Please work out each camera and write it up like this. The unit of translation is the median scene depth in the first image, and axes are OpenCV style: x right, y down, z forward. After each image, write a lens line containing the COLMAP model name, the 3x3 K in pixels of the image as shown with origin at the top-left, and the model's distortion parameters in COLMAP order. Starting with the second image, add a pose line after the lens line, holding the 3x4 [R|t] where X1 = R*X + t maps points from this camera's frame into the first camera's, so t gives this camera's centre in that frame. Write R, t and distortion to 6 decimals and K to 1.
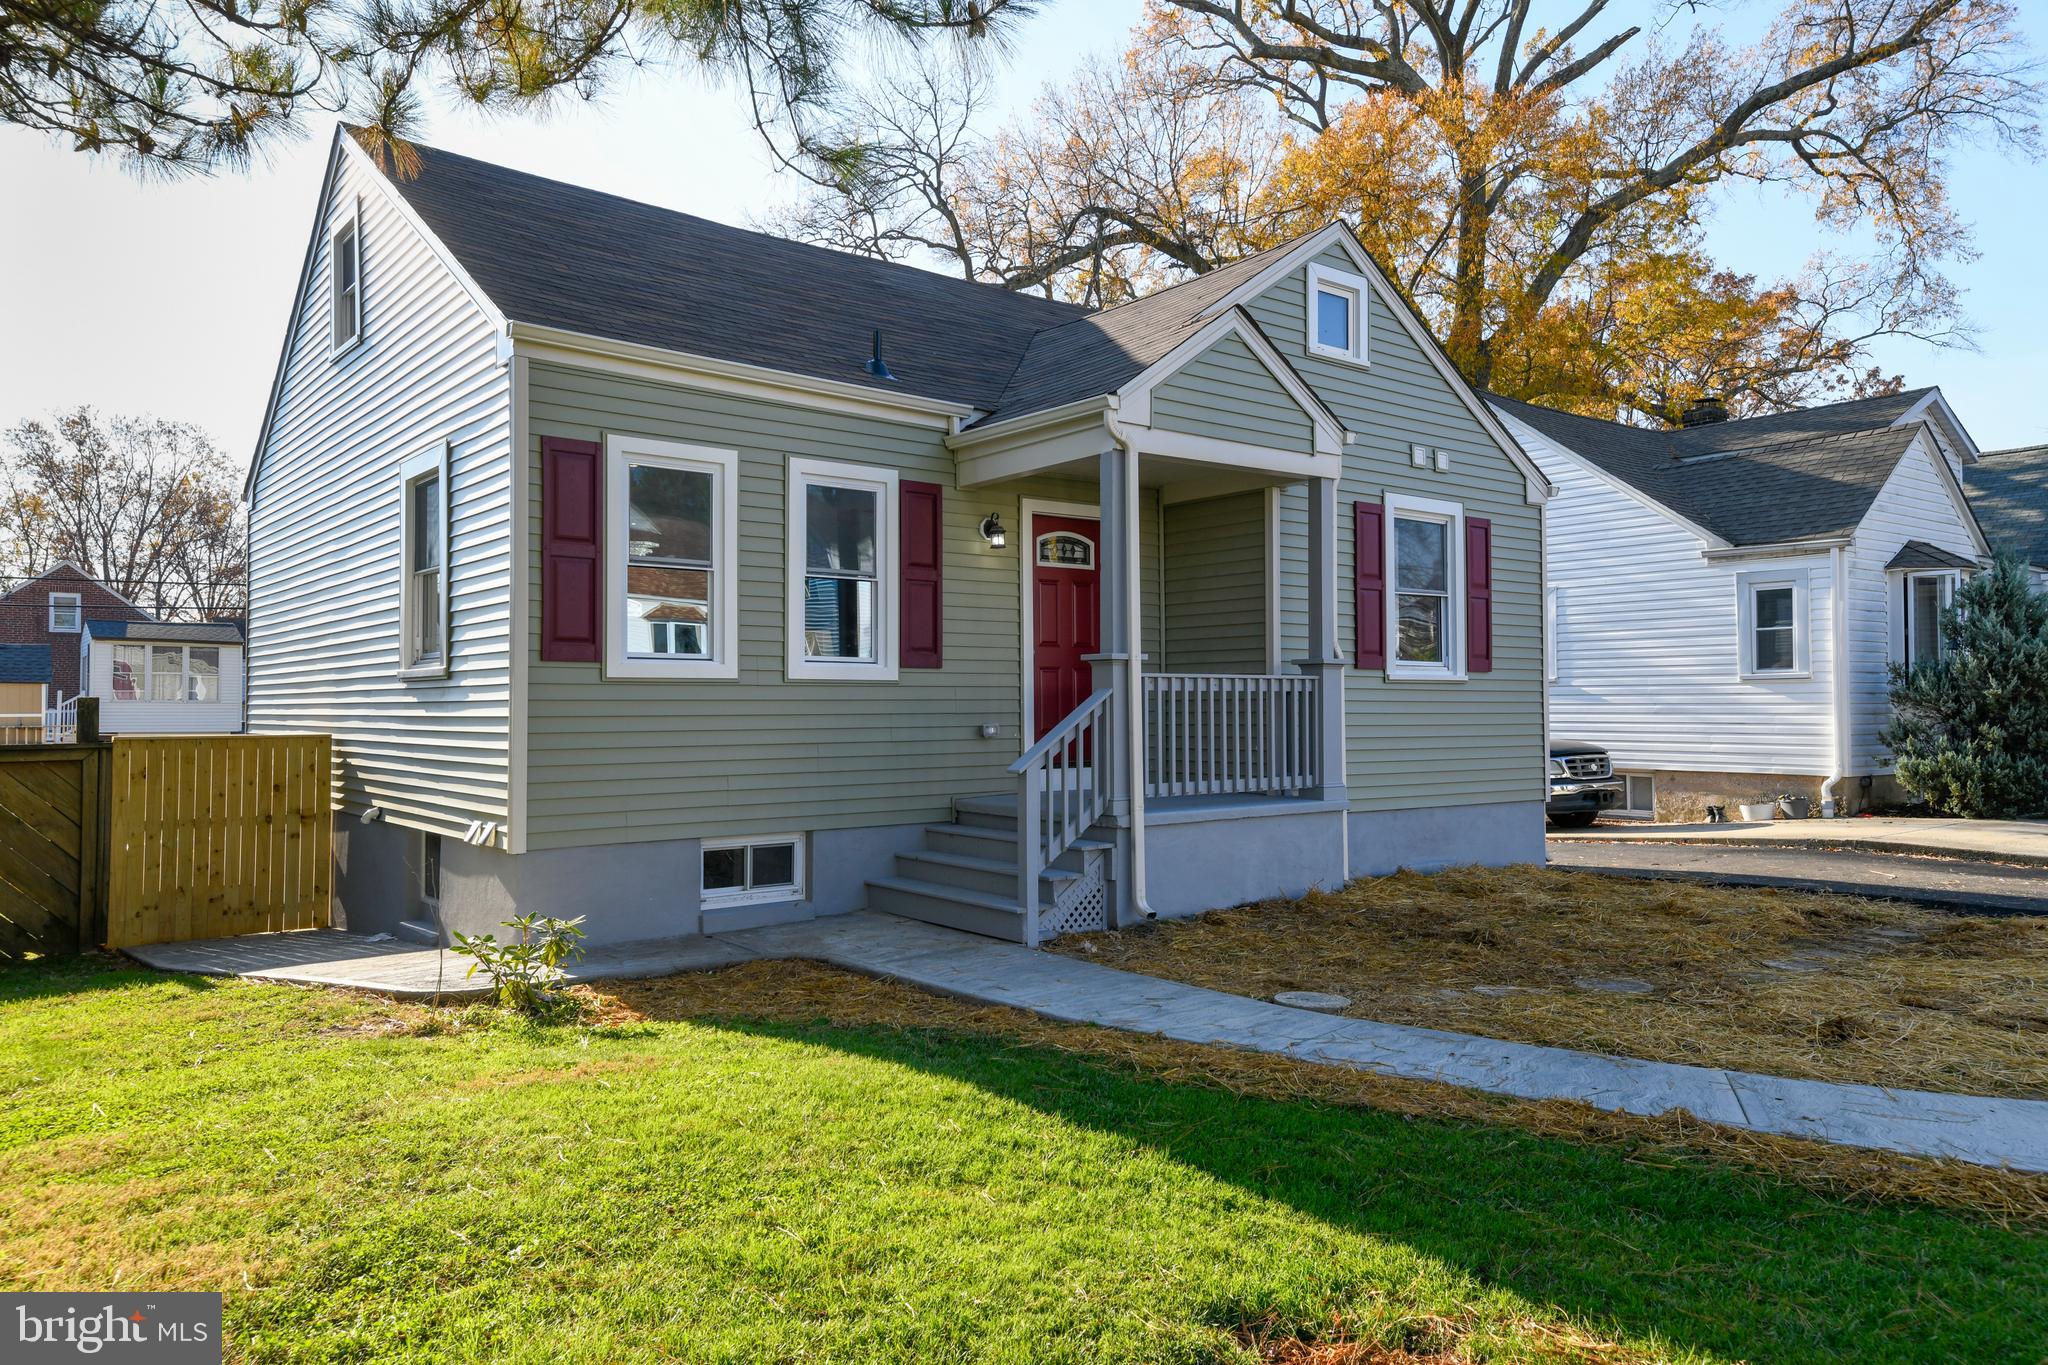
lens RADIAL K [[1388.8, 0, 1024.0], [0, 1388.8, 682.5], [0, 0, 1]] dist [-0.000255, -0.000130]
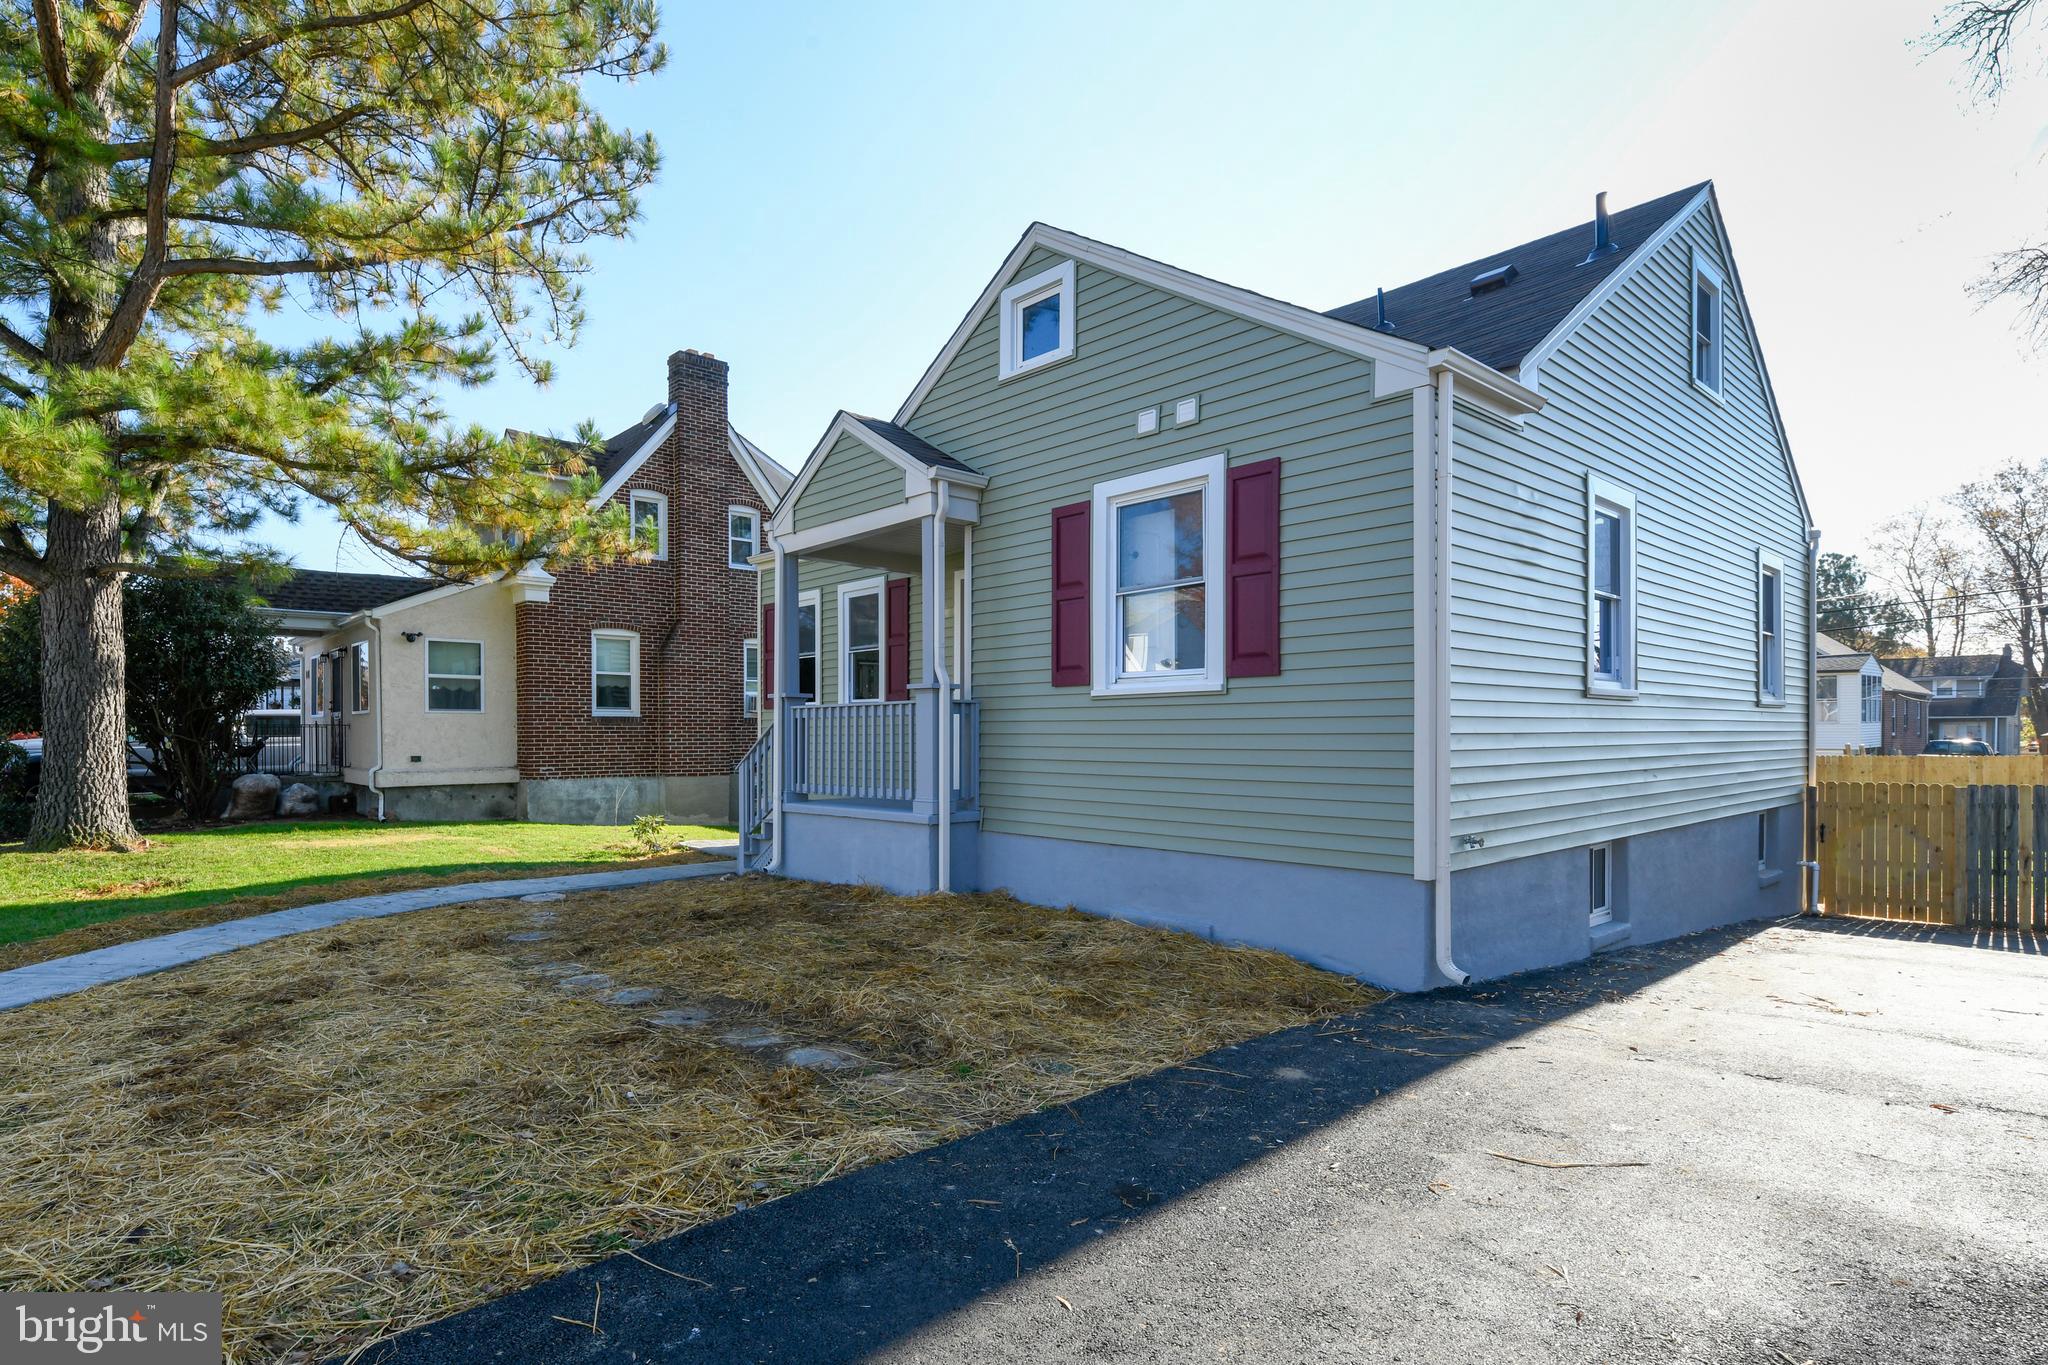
lens RADIAL K [[1054.3, 0, 1024.0], [0, 1054.3, 682.5], [0, 0, 1]] dist [0.000385, -0.000029]
pose [[0.077261, -0.042564, -0.996102, 0.991044], [0.023831, 0.998882, -0.040835, 0.016735], [0.996726, -0.020583, 0.078189, 0.967721]]
